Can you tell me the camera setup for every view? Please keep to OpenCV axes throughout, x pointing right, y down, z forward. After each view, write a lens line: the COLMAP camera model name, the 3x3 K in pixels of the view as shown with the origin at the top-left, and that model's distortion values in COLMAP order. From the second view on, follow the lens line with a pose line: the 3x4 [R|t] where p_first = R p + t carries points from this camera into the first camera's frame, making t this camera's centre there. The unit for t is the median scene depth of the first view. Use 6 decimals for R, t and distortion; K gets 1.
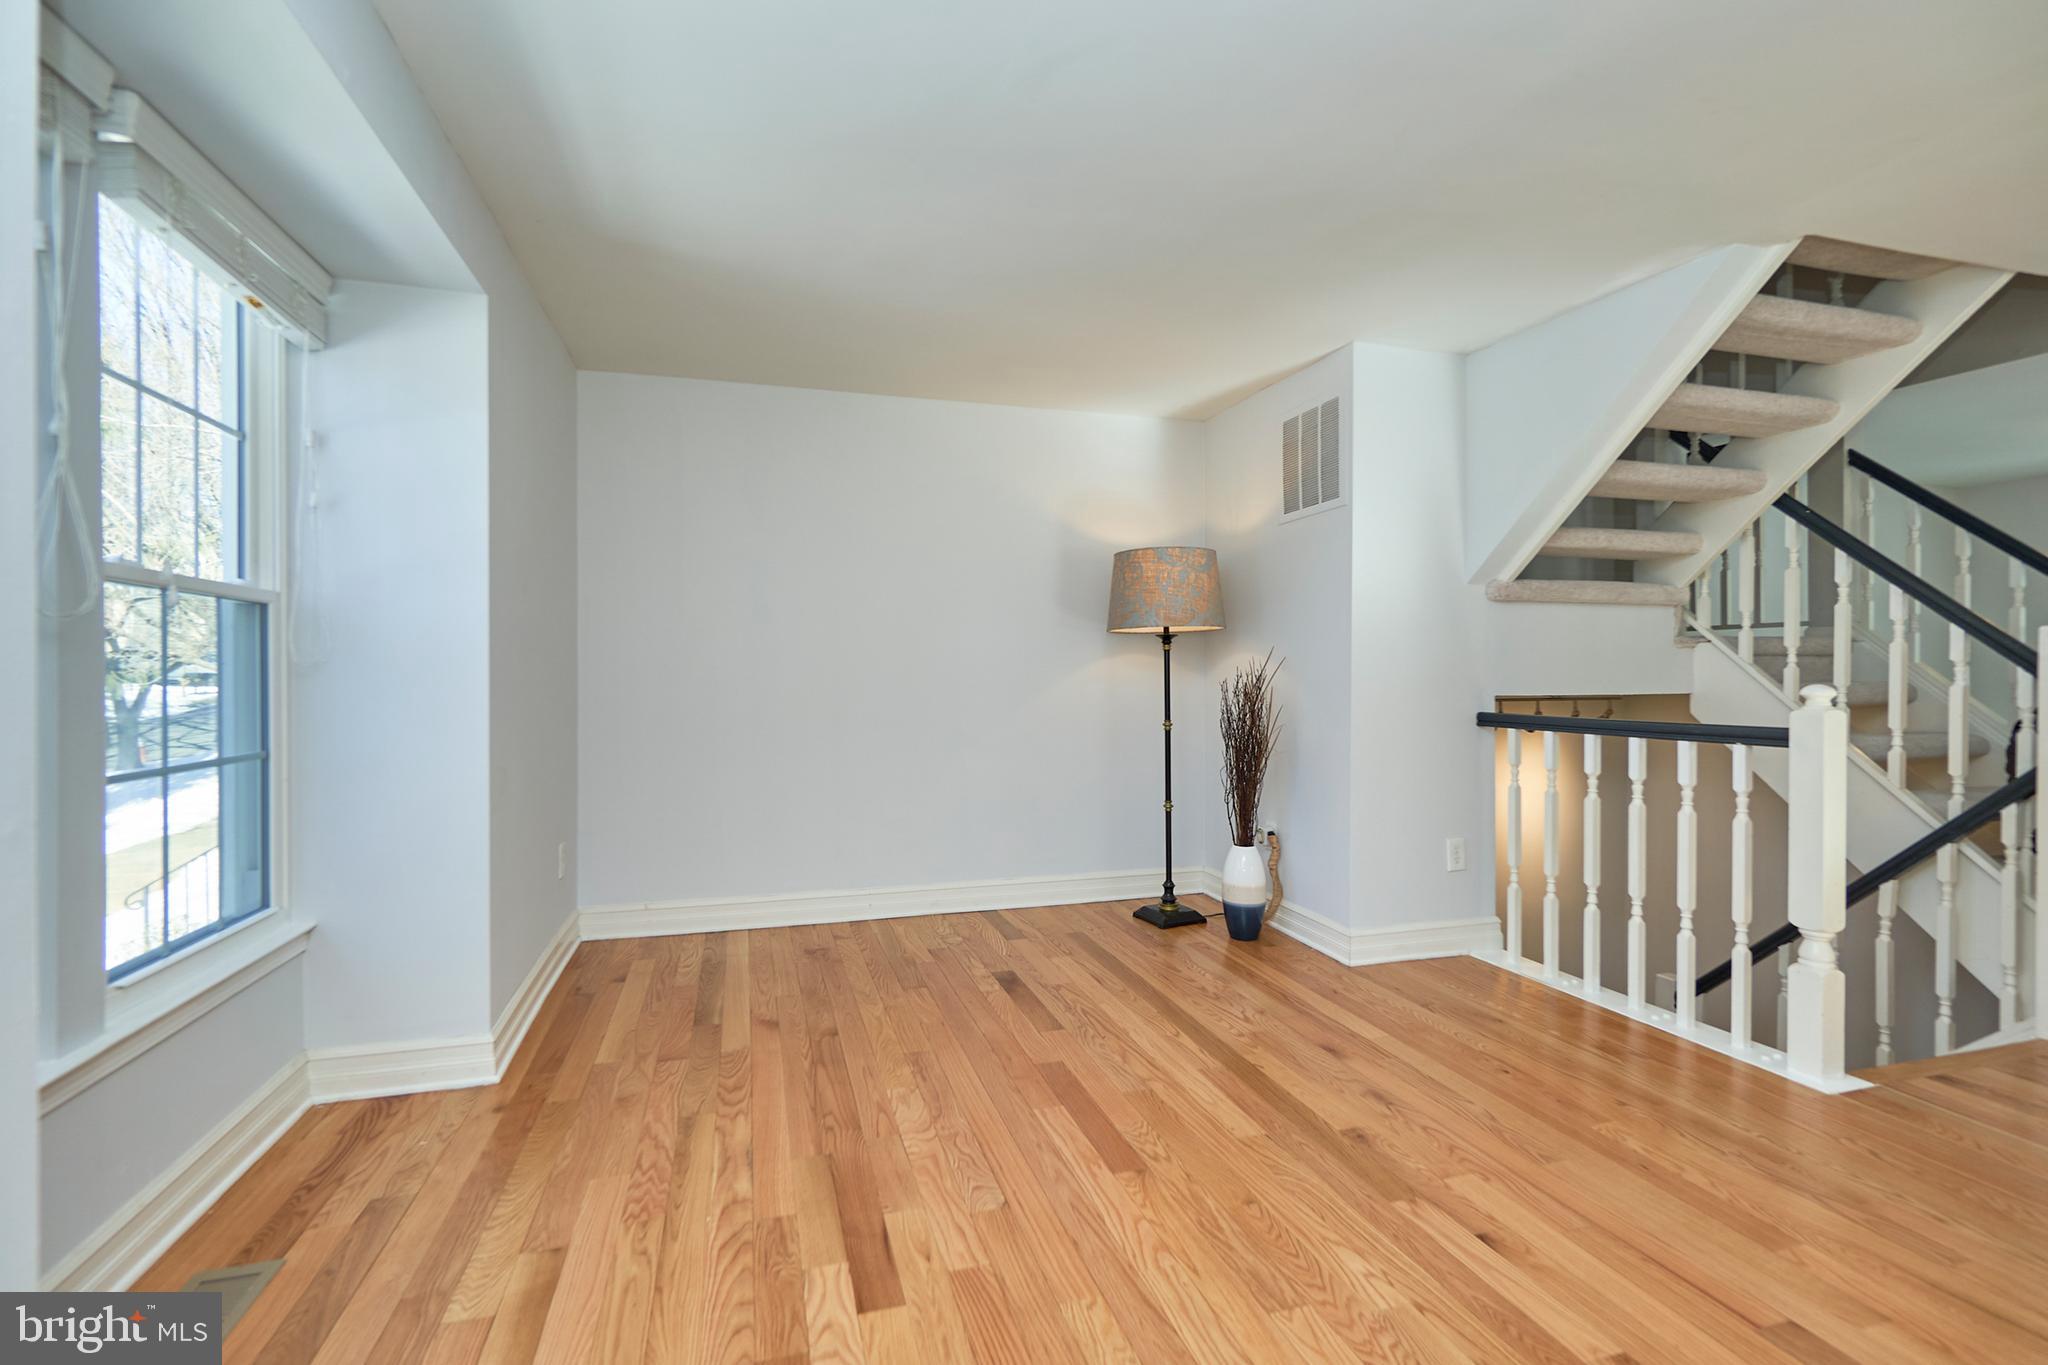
lens RADIAL K [[911.2, 0, 1013.5], [0, 911.2, 682.4], [0, 0, 1]] dist [0.001390, -0.002022]
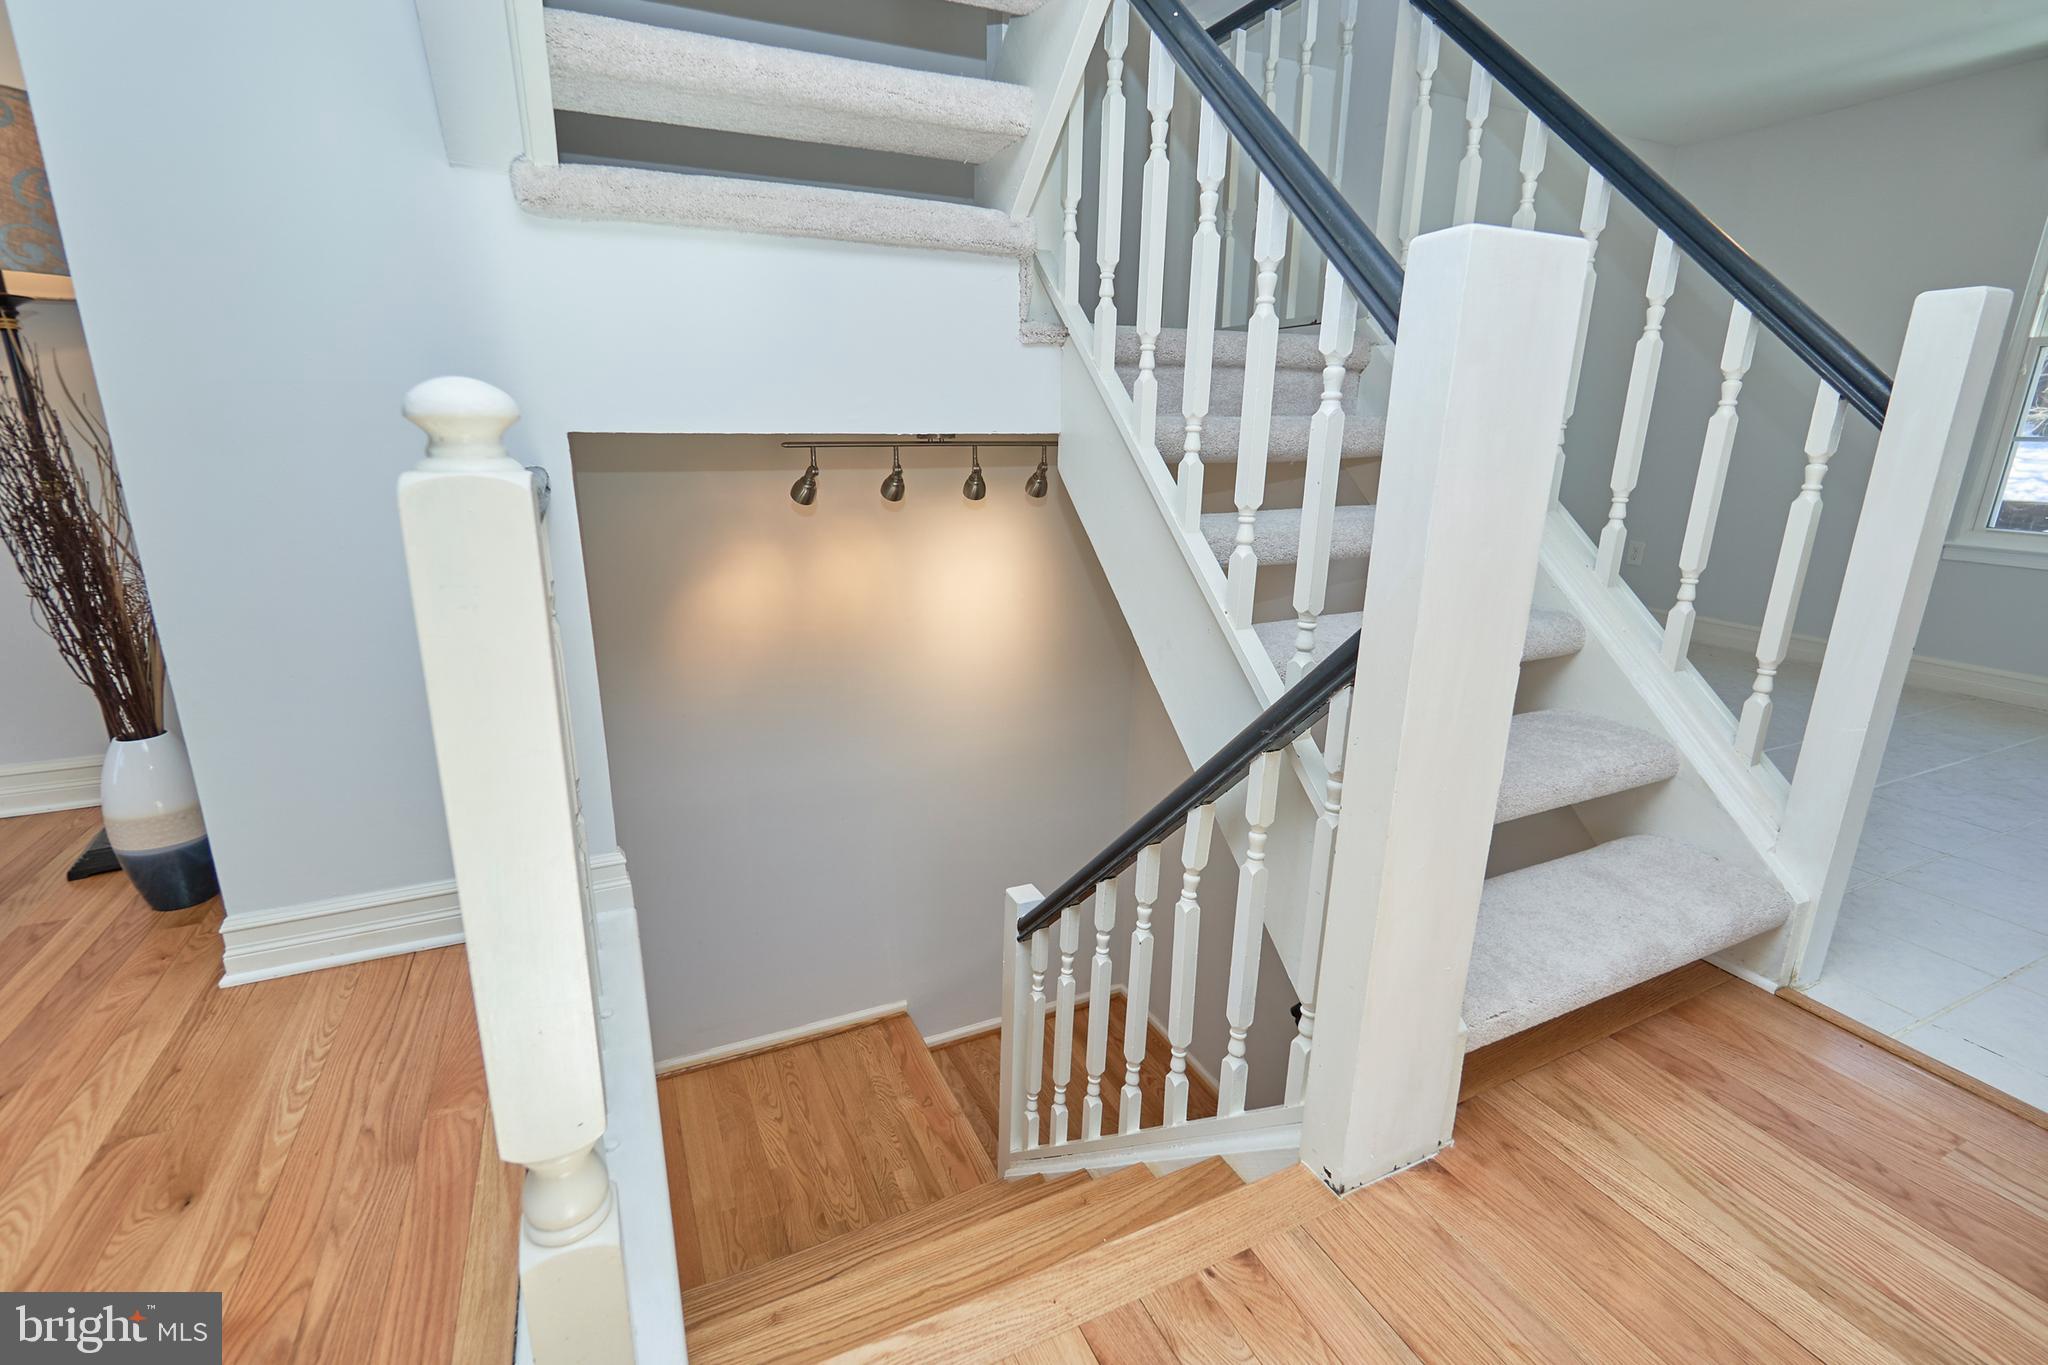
lens RADIAL K [[911.2, 0, 993.6], [0, 911.2, 670.6], [0, 0, 1]] dist [0.001390, -0.002022]
pose [[0.990290, -0.029319, 0.135890, 0.935513], [-0.005995, 0.967590, 0.252455, 0.018181], [-0.138887, -0.250819, 0.958019, 0.649305]]
